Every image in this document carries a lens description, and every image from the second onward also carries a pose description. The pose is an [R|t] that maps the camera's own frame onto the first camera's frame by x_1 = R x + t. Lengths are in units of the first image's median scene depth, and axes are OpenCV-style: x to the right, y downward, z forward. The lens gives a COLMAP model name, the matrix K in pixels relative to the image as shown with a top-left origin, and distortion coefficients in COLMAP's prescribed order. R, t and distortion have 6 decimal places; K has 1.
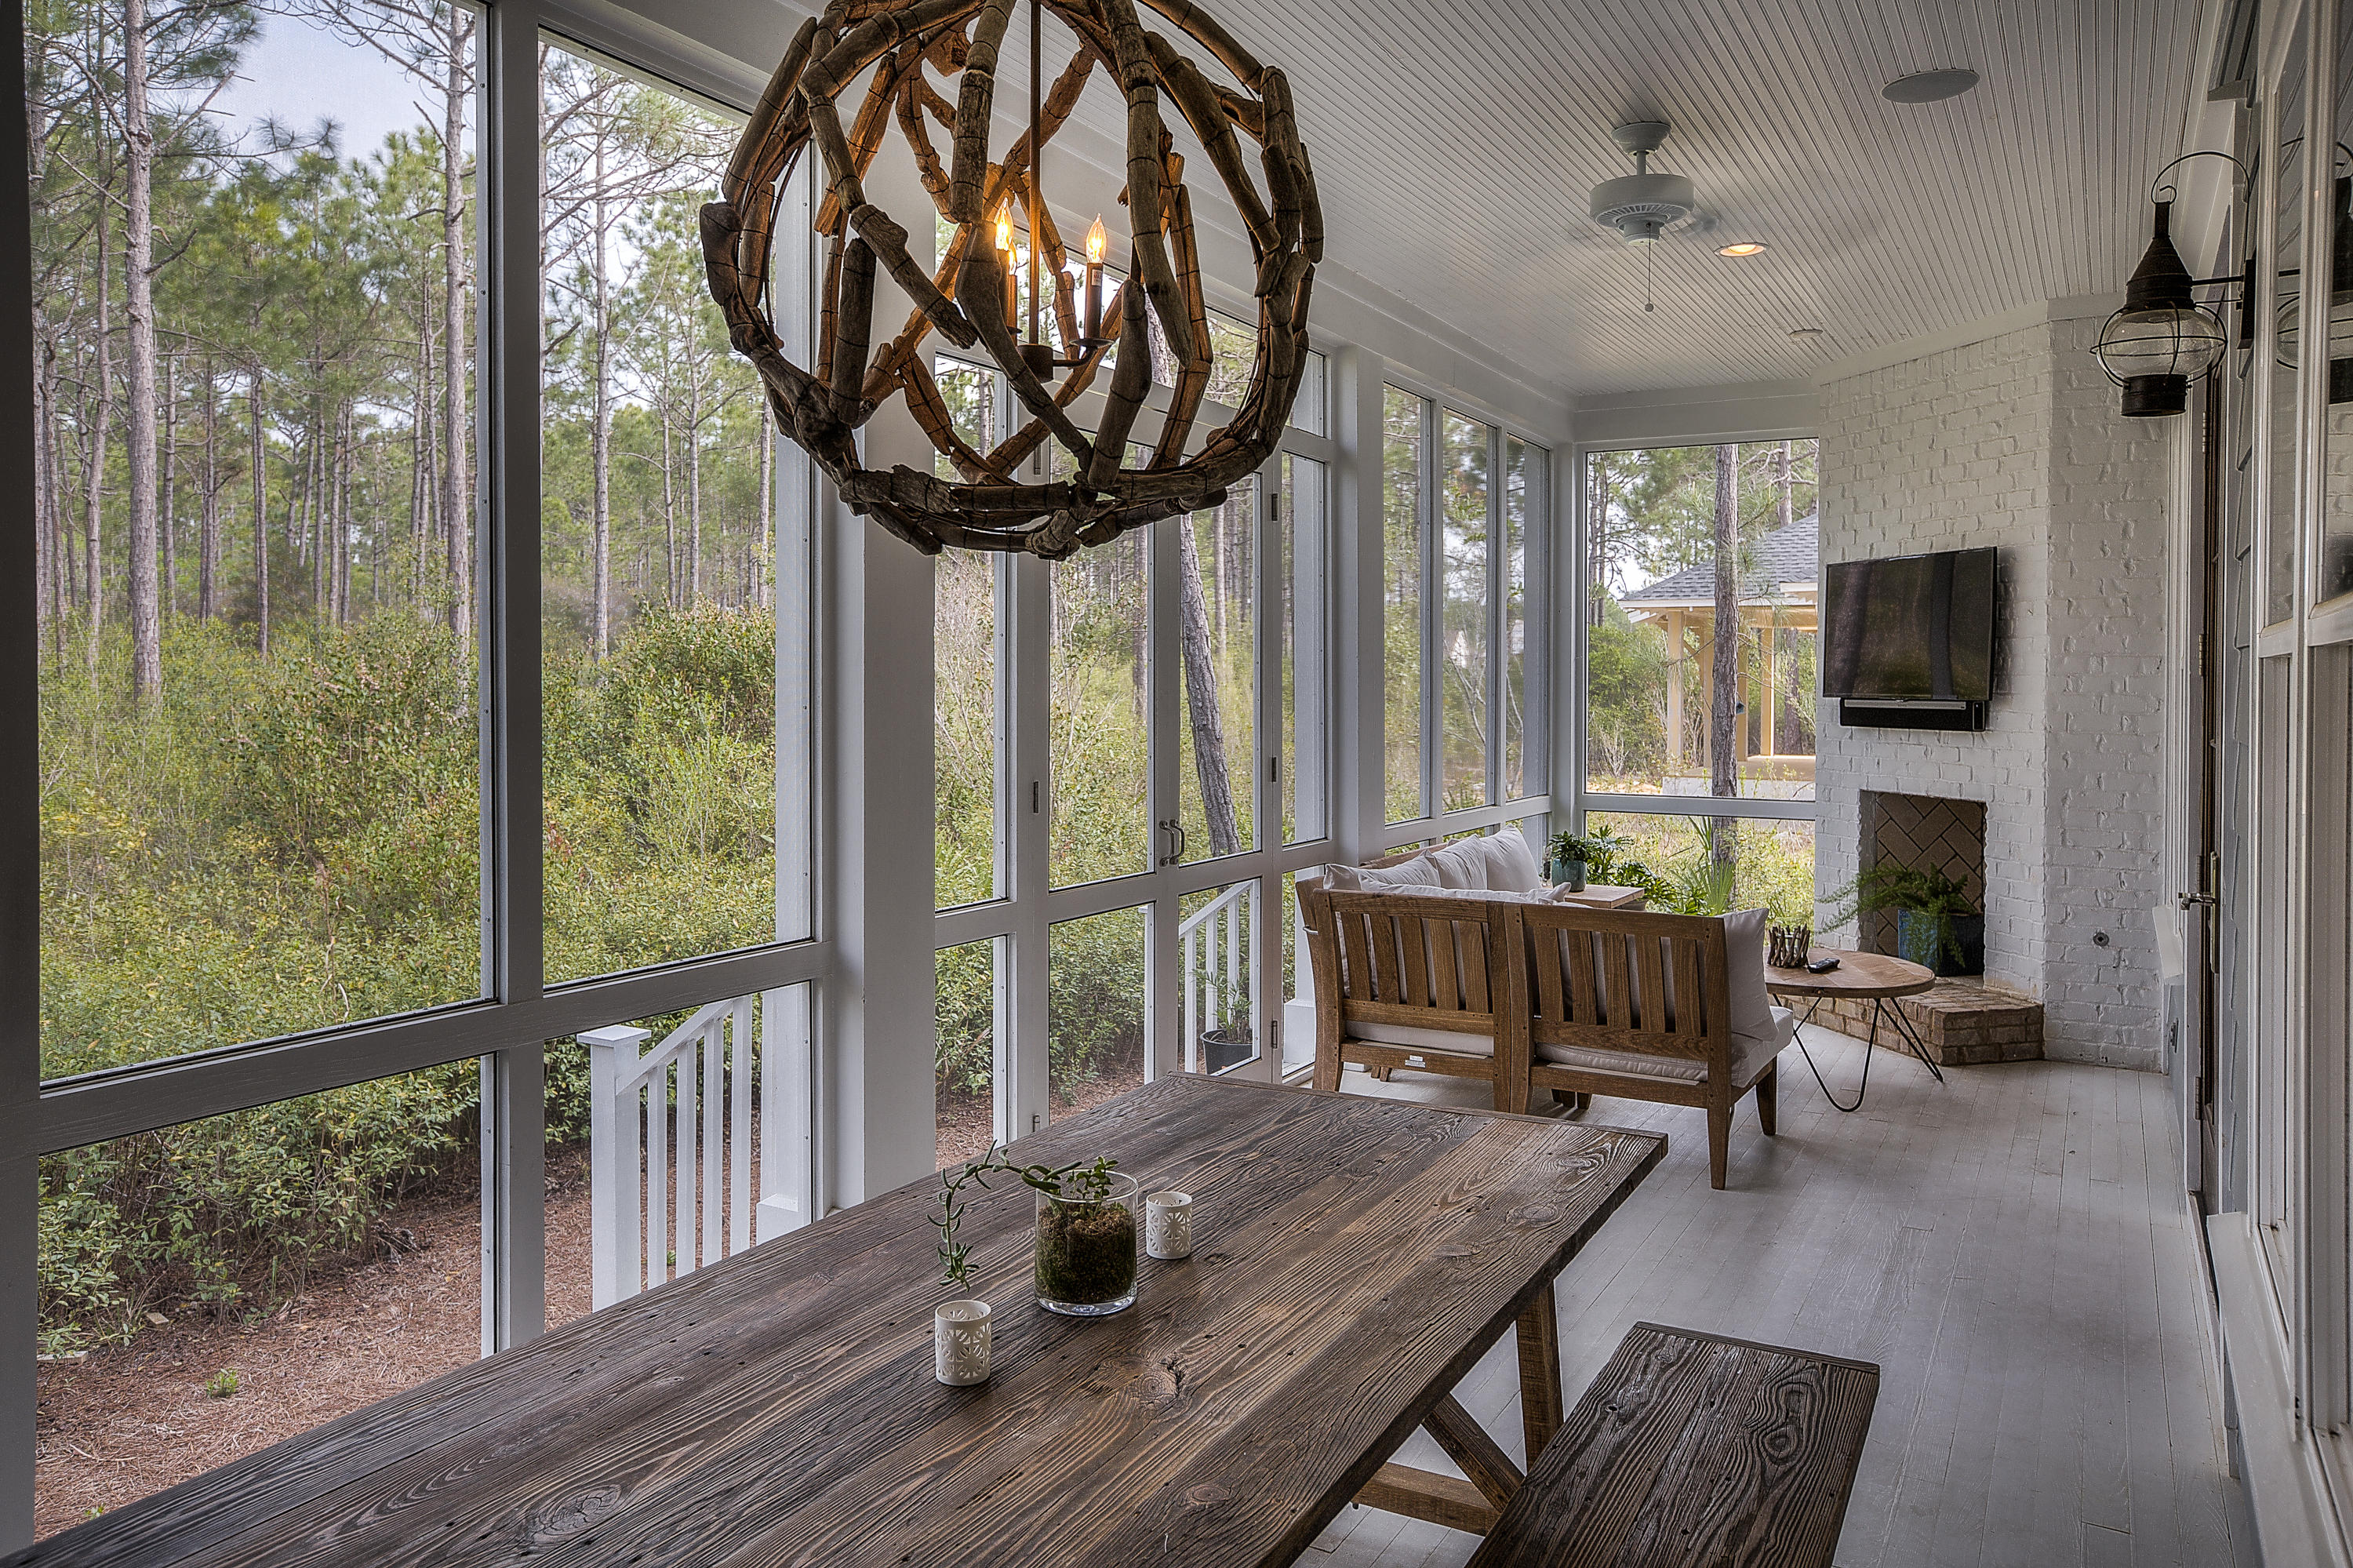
lens RADIAL K [[1666.0, 0, 1174.4], [0, 1666.0, 815.4], [0, 0, 1]] dist [0.008826, 0.005478]
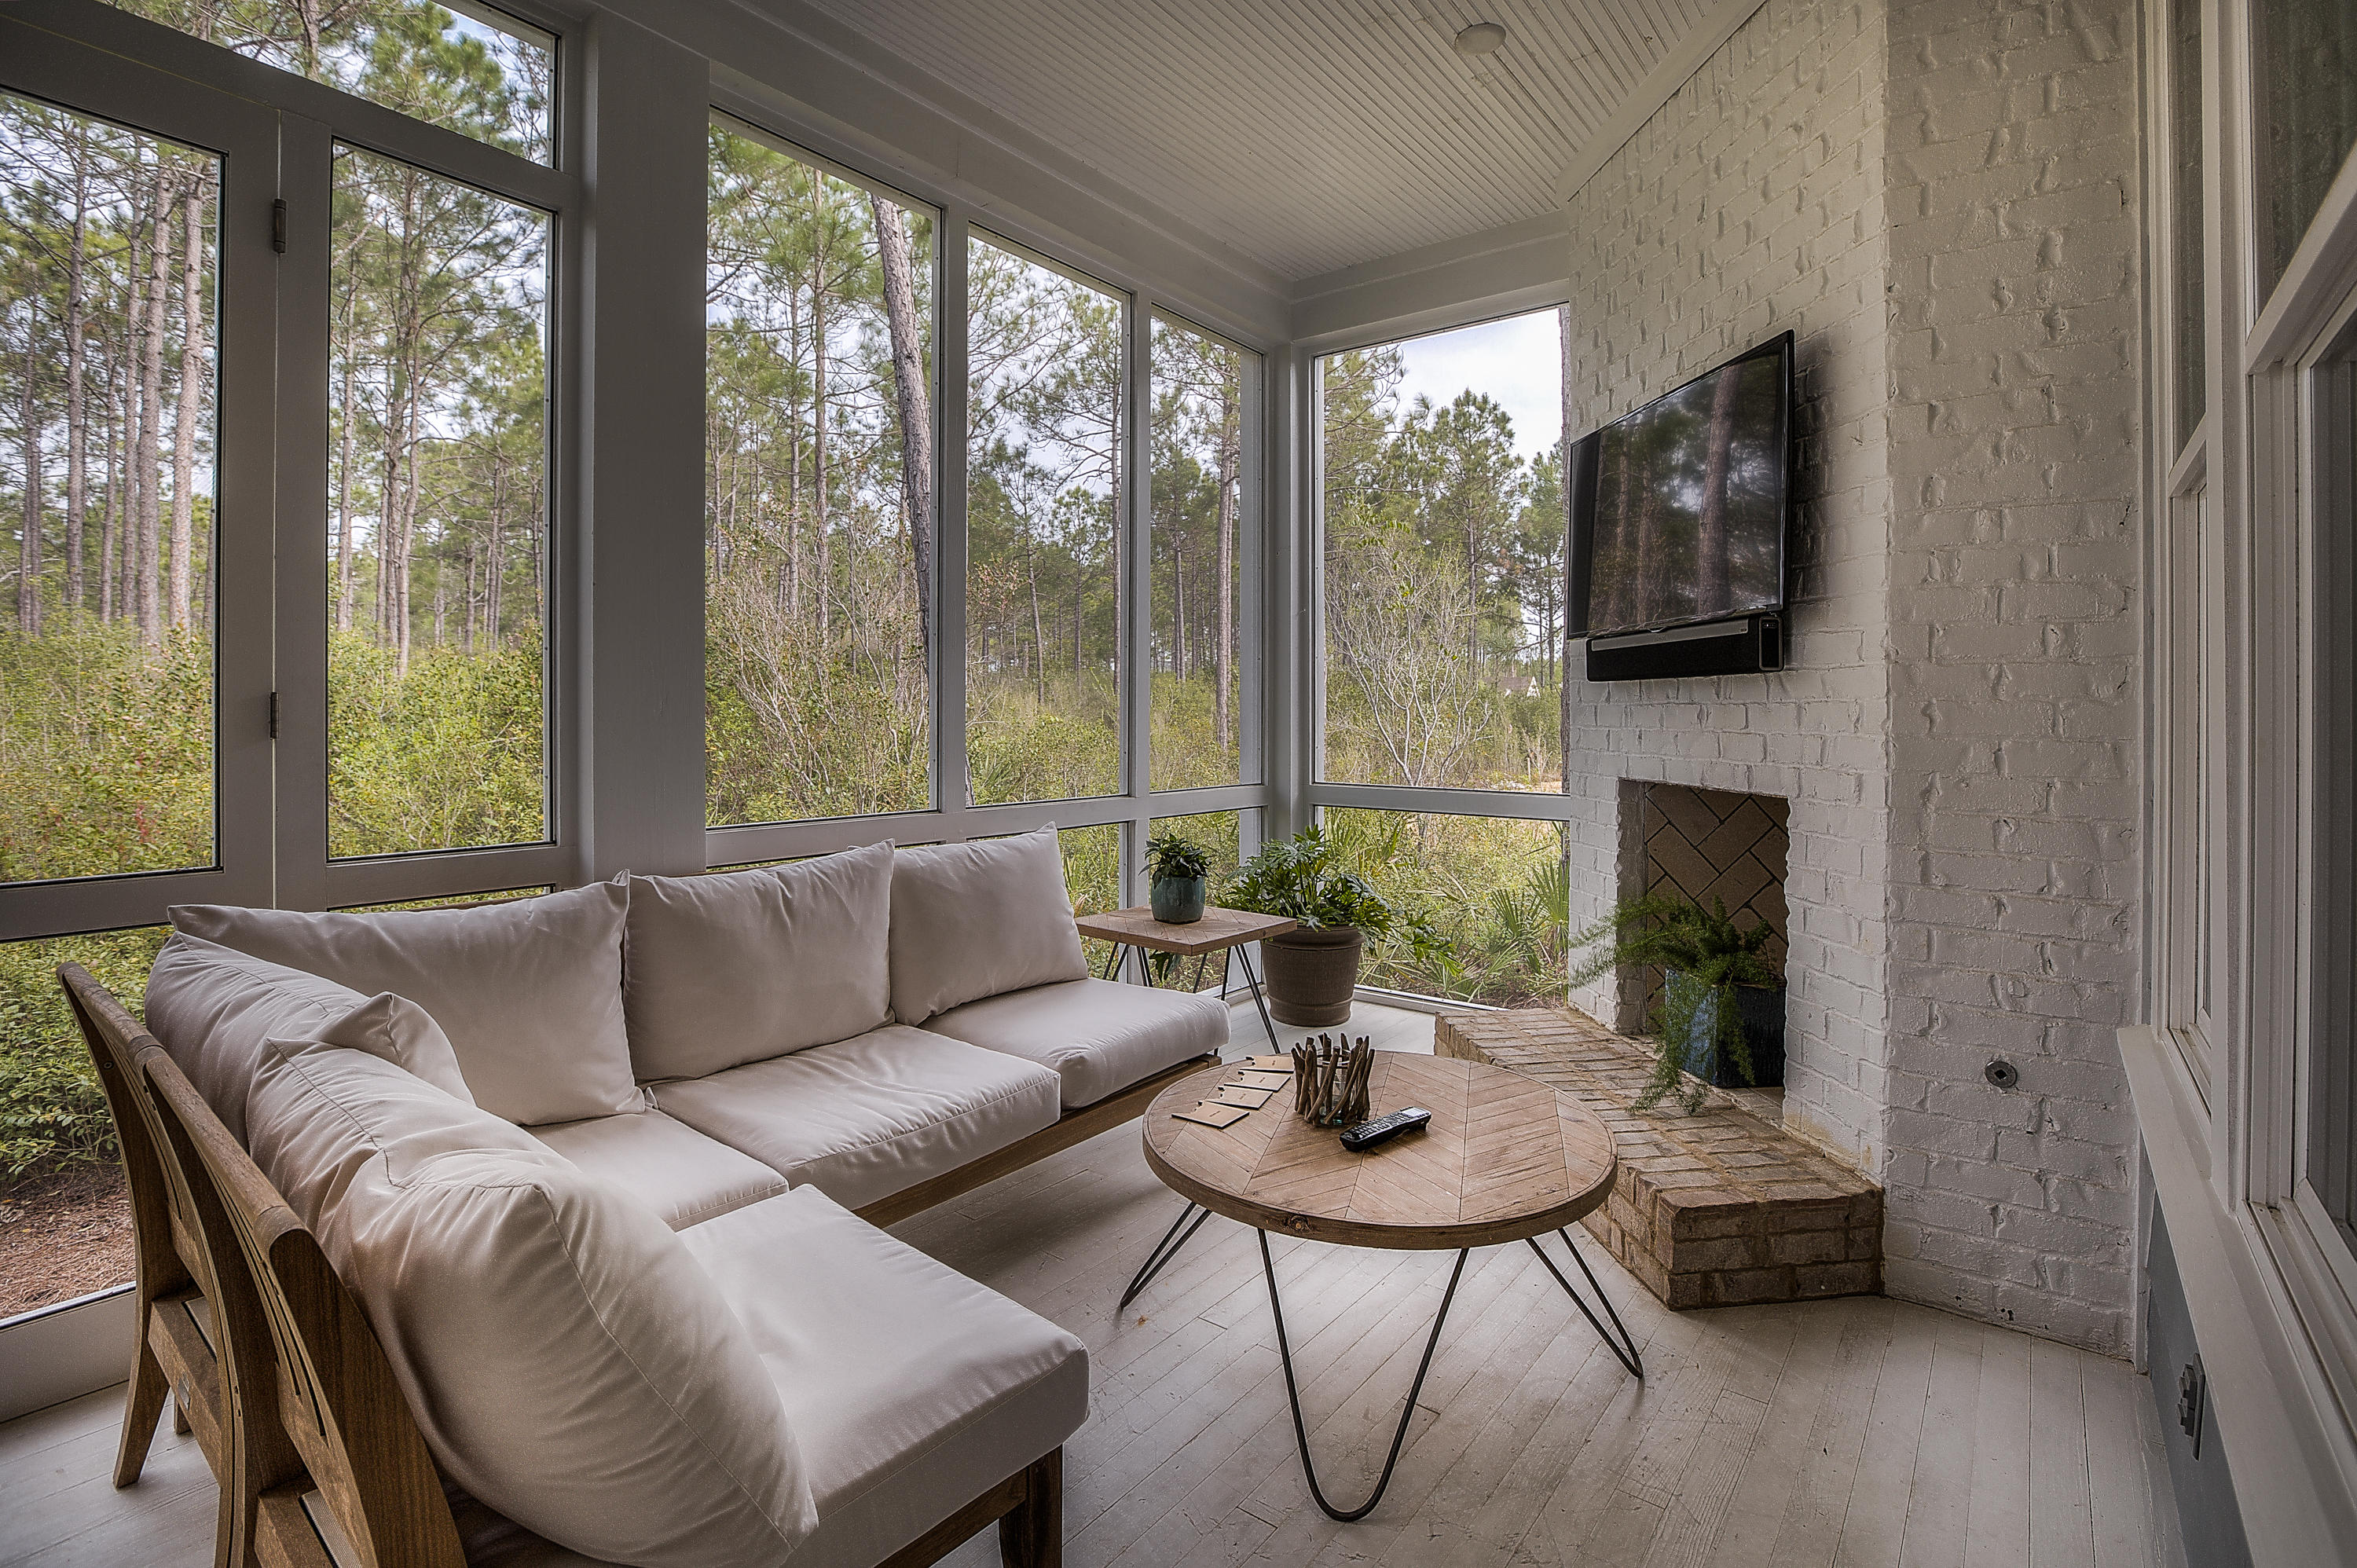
lens RADIAL K [[1119.3, 0, 1178.5], [0, 1119.3, 784.0], [0, 0, 1]] dist [-0.050871, 0.019382]
pose [[0.987623, 0.003144, -0.156812, 0.357222], [-0.005593, 0.999869, -0.015178, -0.006172], [0.156744, 0.015867, 0.987512, 0.628739]]
